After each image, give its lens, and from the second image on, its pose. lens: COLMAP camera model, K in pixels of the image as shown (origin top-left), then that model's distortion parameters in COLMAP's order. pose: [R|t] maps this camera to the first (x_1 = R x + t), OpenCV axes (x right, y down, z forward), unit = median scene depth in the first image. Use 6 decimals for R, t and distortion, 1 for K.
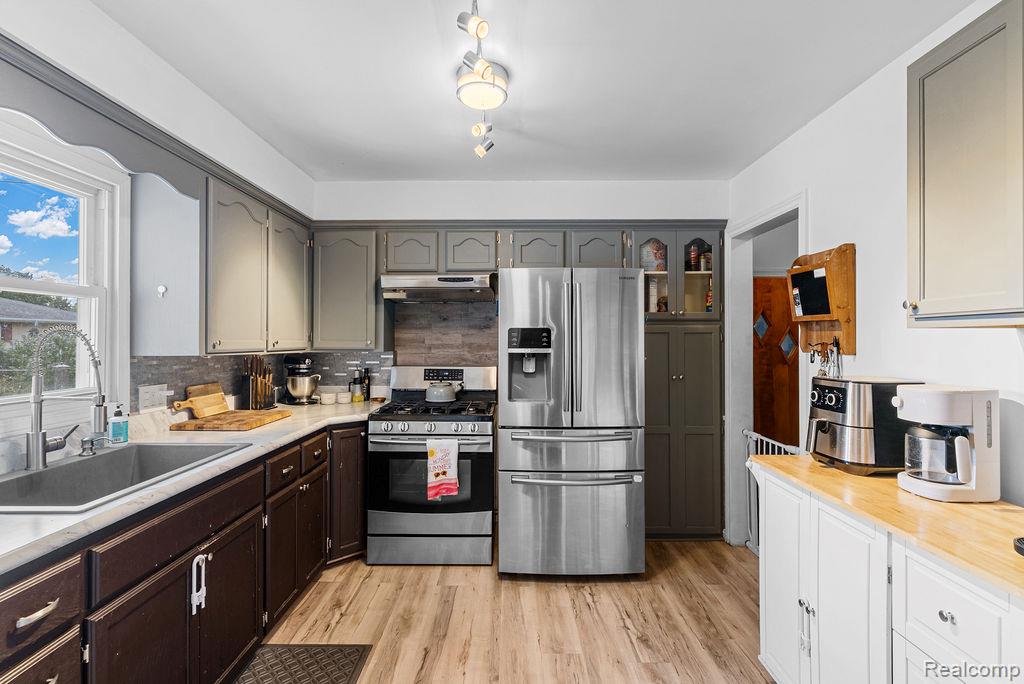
lens RADIAL K [[486.6, 0, 512.0], [0, 486.6, 342.0], [0, 0, 1]] dist [0.001195, 0.000582]
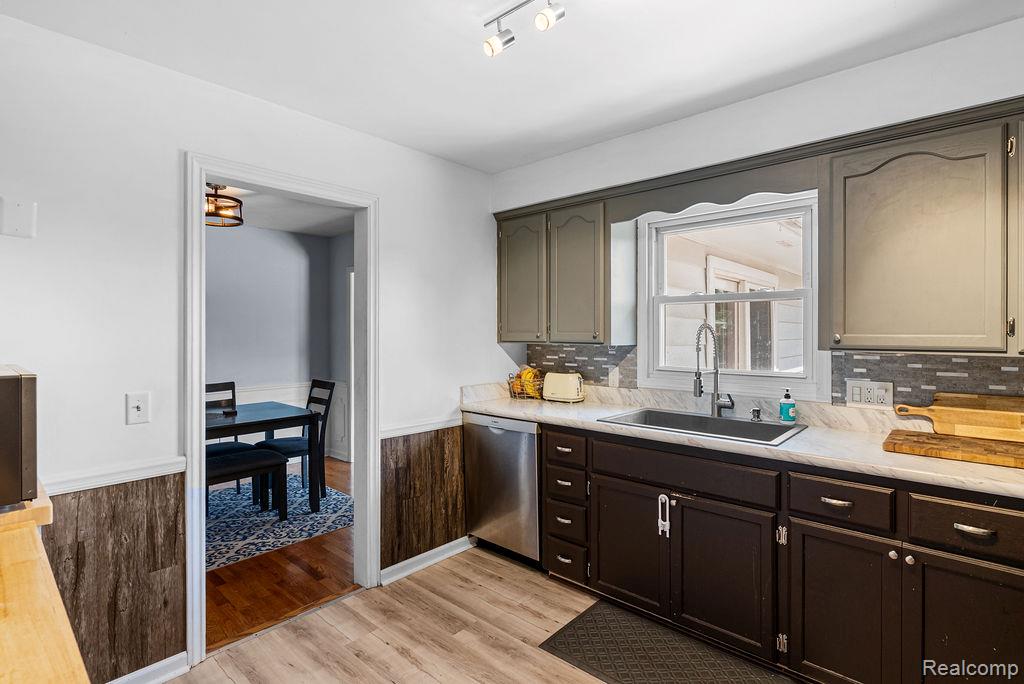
lens RADIAL K [[505.3, 0, 514.1], [0, 505.3, 332.0], [0, 0, 1]] dist [-0.002651, -0.000963]
pose [[-0.664536, -0.004754, -0.747241, 0.473924], [-0.005635, 0.999983, -0.001351, -0.003027], [0.747235, 0.003313, -0.664551, 1.139523]]
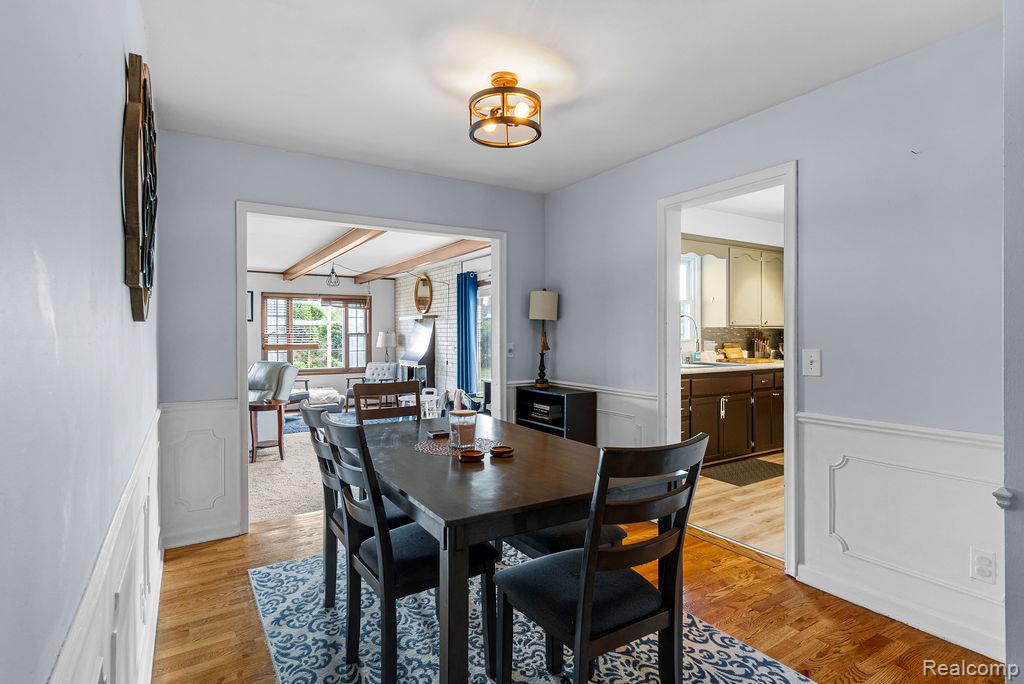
lens RADIAL K [[505.3, 0, 514.1], [0, 505.3, 332.0], [0, 0, 1]] dist [-0.002651, -0.000963]
pose [[0.524792, -0.005969, -0.851210, 0.811051], [0.003494, 0.999982, -0.004858, 0.056655], [0.851223, -0.000424, 0.524803, -1.038889]]
